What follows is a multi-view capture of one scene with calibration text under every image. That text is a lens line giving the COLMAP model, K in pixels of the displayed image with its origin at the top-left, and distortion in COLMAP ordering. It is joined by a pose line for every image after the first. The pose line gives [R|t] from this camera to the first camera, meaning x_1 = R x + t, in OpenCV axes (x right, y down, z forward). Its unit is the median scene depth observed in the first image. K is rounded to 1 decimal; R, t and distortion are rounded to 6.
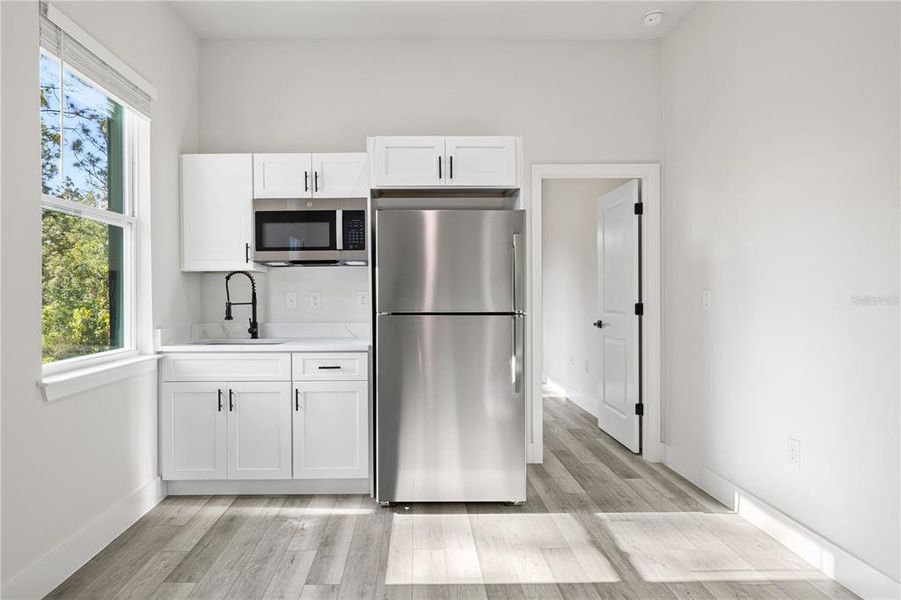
lens RADIAL K [[515.3, 0, 450.5], [0, 515.3, 300.0], [0, 0, 1]] dist [0.001339, 0.000389]
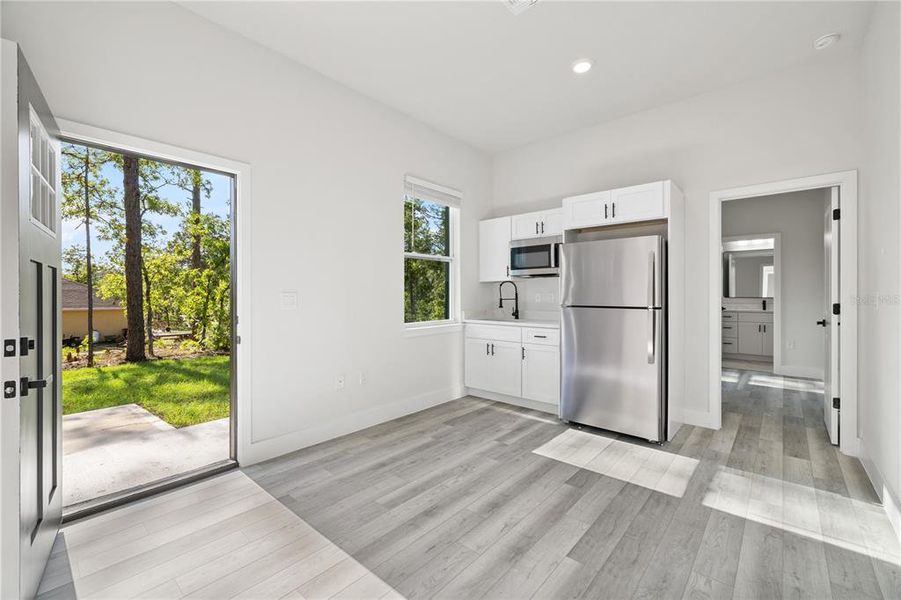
lens RADIAL K [[378.6, 0, 450.5], [0, 378.6, 300.0], [0, 0, 1]] dist [0.000774, 0.000361]
pose [[0.746111, 0.013268, -0.665689, 0.349225], [-0.008363, 0.999909, 0.010556, -0.002406], [0.665769, -0.002309, 0.746155, -0.131614]]
